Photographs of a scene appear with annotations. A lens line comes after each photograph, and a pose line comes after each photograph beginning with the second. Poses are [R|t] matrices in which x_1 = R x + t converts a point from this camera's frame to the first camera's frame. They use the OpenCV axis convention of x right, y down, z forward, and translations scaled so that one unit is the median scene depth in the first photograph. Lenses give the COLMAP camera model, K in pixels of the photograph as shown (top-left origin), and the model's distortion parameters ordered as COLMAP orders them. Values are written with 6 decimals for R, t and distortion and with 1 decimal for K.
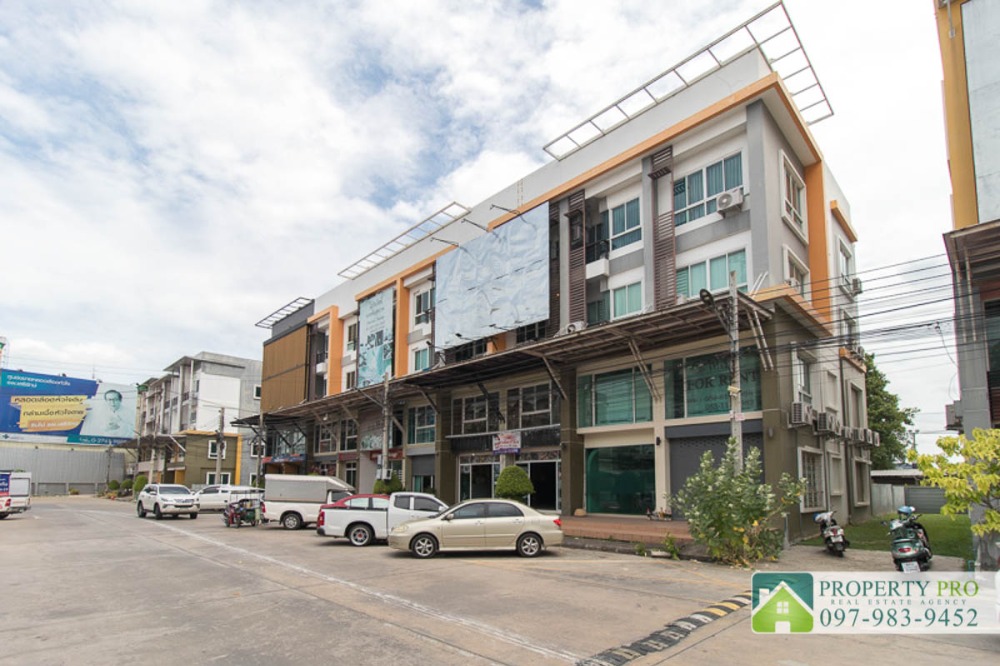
lens RADIAL K [[475.6, 0, 500.7], [0, 475.6, 337.6], [0, 0, 1]] dist [-0.001633, -0.000175]
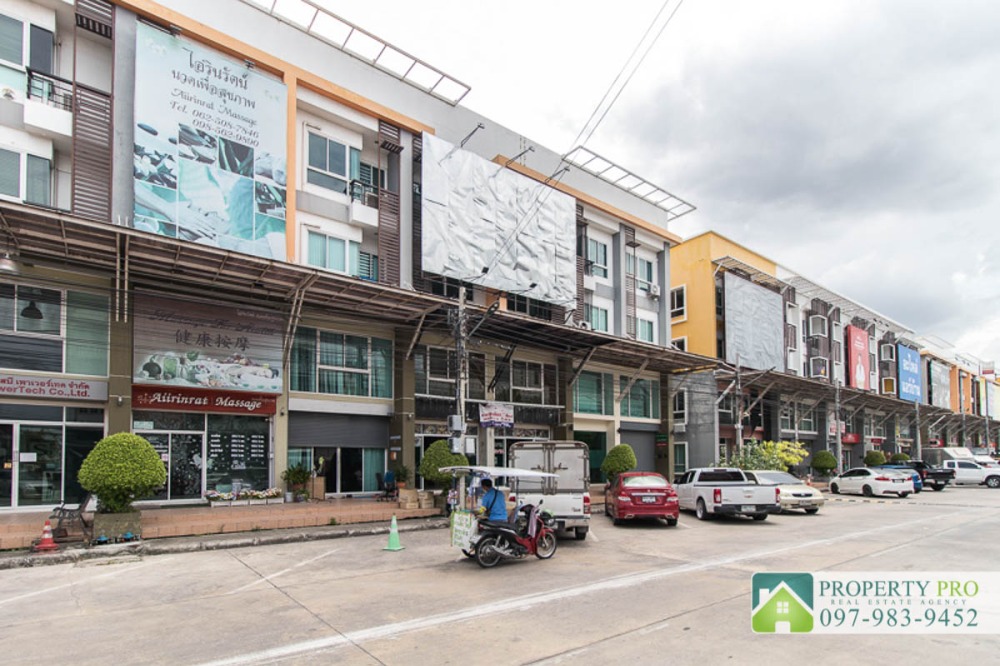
lens RADIAL K [[488.9, 0, 500.9], [0, 488.9, 359.5], [0, 0, 1]] dist [-0.000537, -0.000123]
pose [[0.146563, 0.200651, 0.968637, -0.910658], [-0.288873, 0.945210, -0.152089, 0.265131], [-0.946082, -0.257522, 0.196496, 0.857313]]
